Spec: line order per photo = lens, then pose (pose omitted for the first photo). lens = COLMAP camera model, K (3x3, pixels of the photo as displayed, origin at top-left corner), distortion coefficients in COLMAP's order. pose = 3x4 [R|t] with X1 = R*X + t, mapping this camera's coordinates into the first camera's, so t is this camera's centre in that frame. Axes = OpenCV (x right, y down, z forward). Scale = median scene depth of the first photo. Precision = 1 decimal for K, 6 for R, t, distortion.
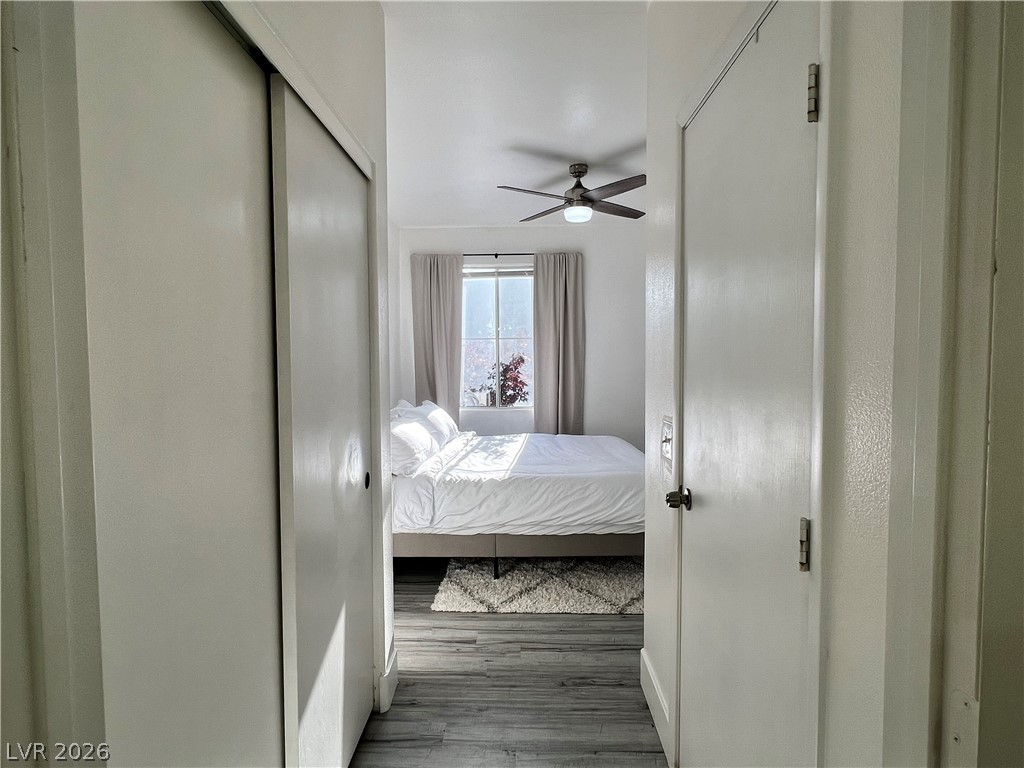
lens RADIAL K [[584.0, 0, 509.4], [0, 584.0, 389.1], [0, 0, 1]] dist [0.000641, 0.000894]
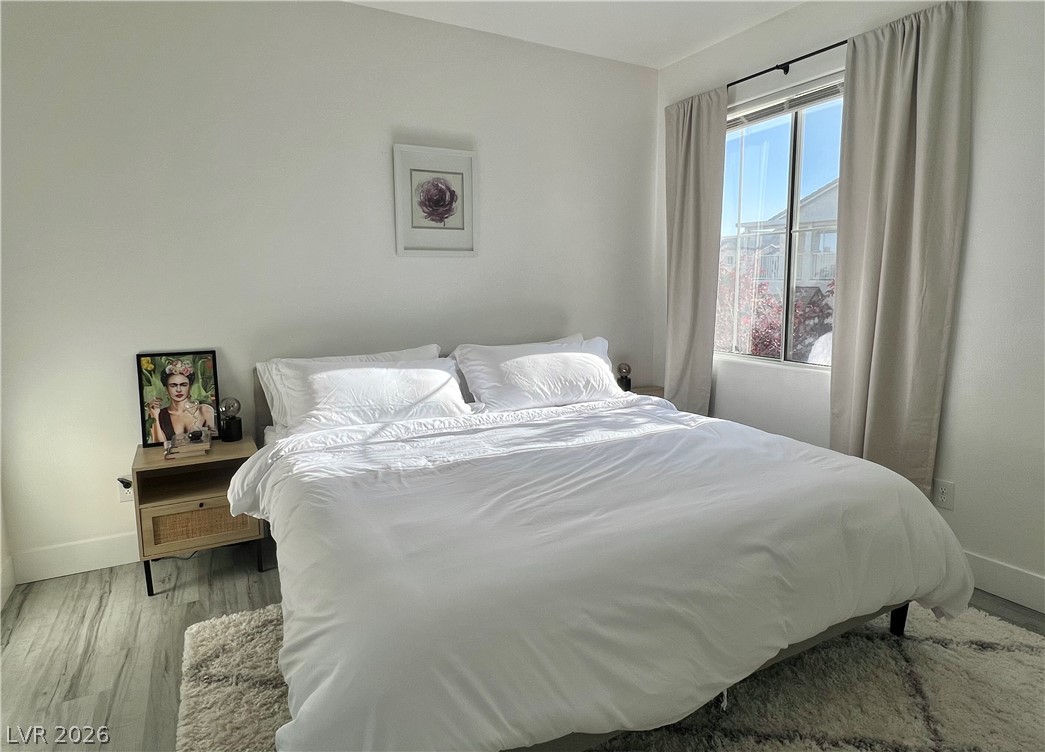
lens RADIAL K [[604.2, 0, 523.1], [0, 604.2, 356.0], [0, 0, 1]] dist [0.001443, 0.000137]
pose [[0.498124, 0.102151, -0.861068, 0.354193], [-0.039770, 0.994683, 0.094995, -0.016260], [0.866193, -0.013074, 0.499538, 0.531620]]
